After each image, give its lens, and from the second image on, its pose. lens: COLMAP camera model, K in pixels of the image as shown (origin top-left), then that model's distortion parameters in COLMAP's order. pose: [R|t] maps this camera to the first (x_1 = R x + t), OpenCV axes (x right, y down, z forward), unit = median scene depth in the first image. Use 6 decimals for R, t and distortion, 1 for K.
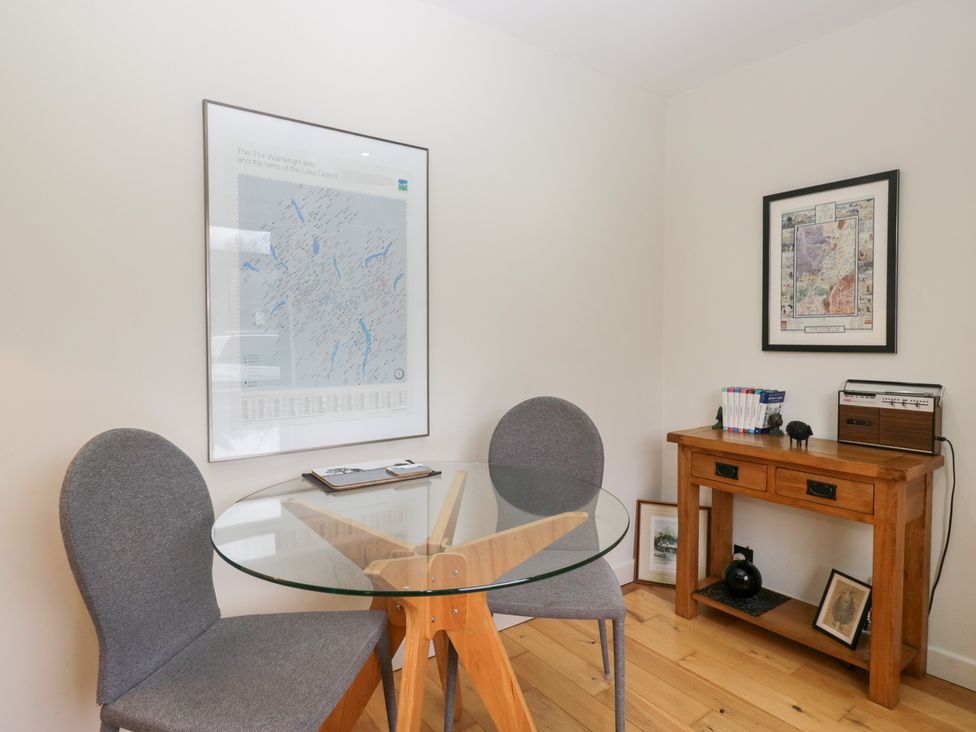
lens RADIAL K [[570.5, 0, 488.0], [0, 570.5, 366.0], [0, 0, 1]] dist [0.002405, -0.014345]
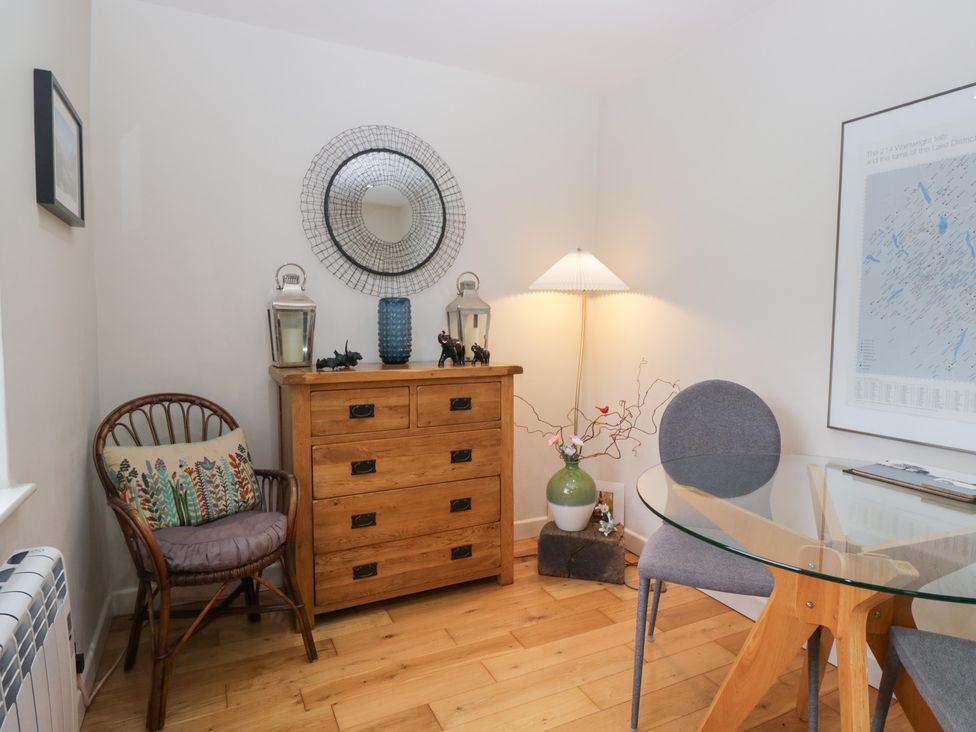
lens RADIAL K [[570.5, 0, 488.0], [0, 570.5, 366.0], [0, 0, 1]] dist [0.002405, -0.014345]
pose [[-0.177444, 0.082300, -0.980684, 0.720759], [-0.053110, 0.994244, 0.093048, -0.030692], [0.982697, 0.068595, -0.172052, 0.443615]]
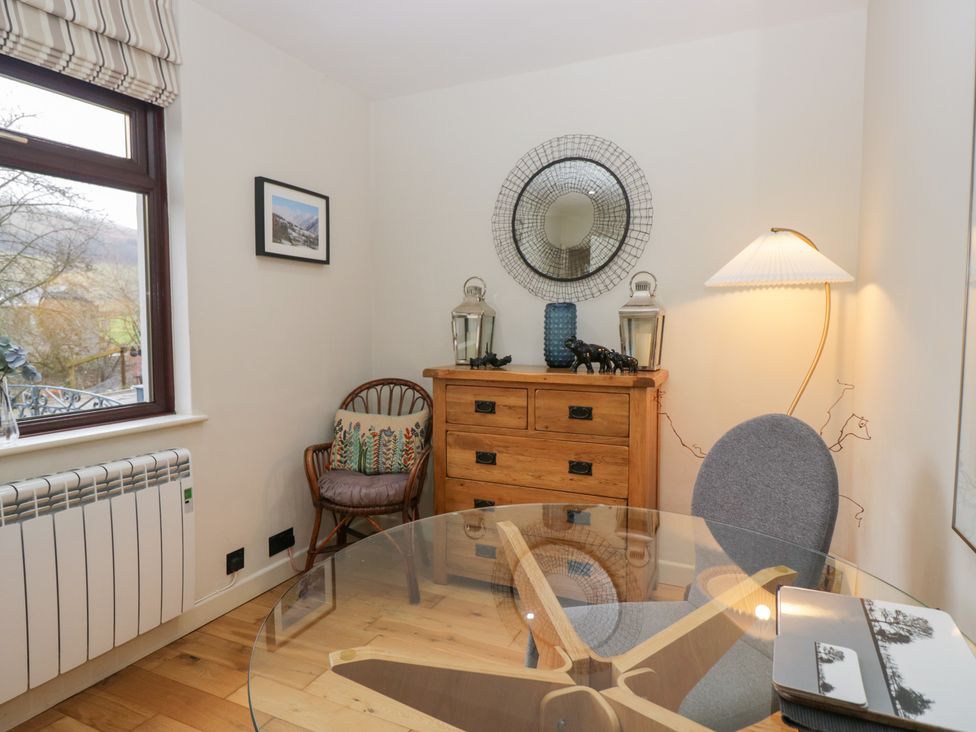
lens RADIAL K [[570.5, 0, 488.0], [0, 570.5, 366.0], [0, 0, 1]] dist [0.002405, -0.014345]
pose [[-0.872889, 0.036750, -0.486533, 0.221547], [-0.024318, 0.992643, 0.118608, -0.064099], [0.487313, 0.115363, -0.865574, 1.146736]]
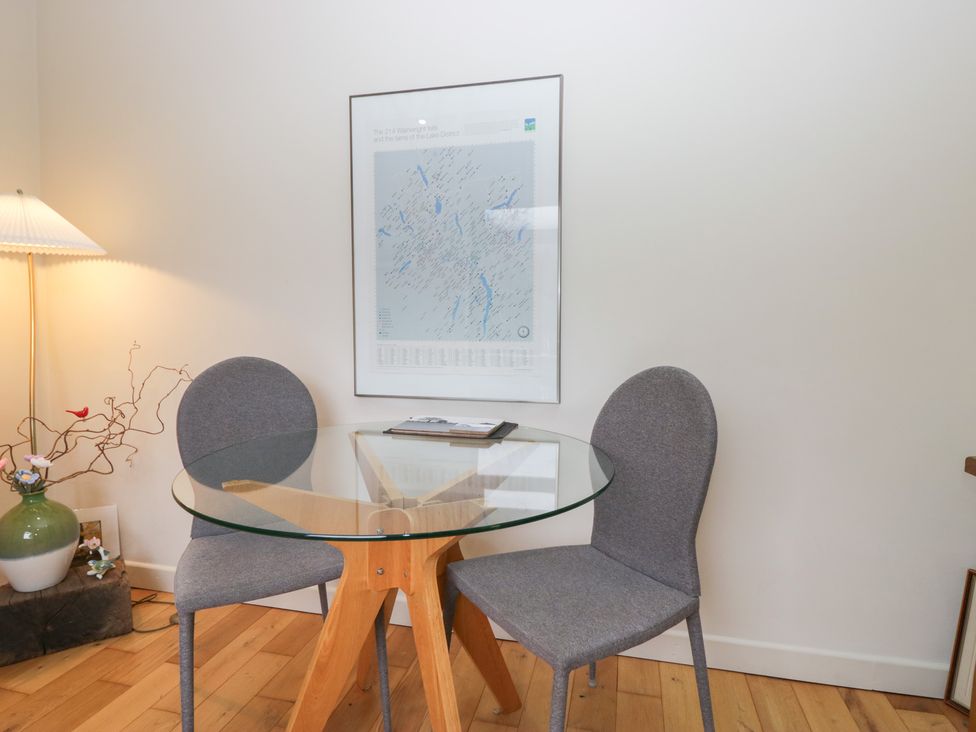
lens RADIAL K [[551.7, 0, 488.0], [0, 551.7, 366.0], [0, 0, 1]] dist [0.001160, -0.011661]
pose [[0.649931, 0.063685, -0.757321, 0.532940], [-0.040520, 0.997969, 0.049147, 0.030005], [0.758913, -0.001256, 0.651191, 0.397120]]
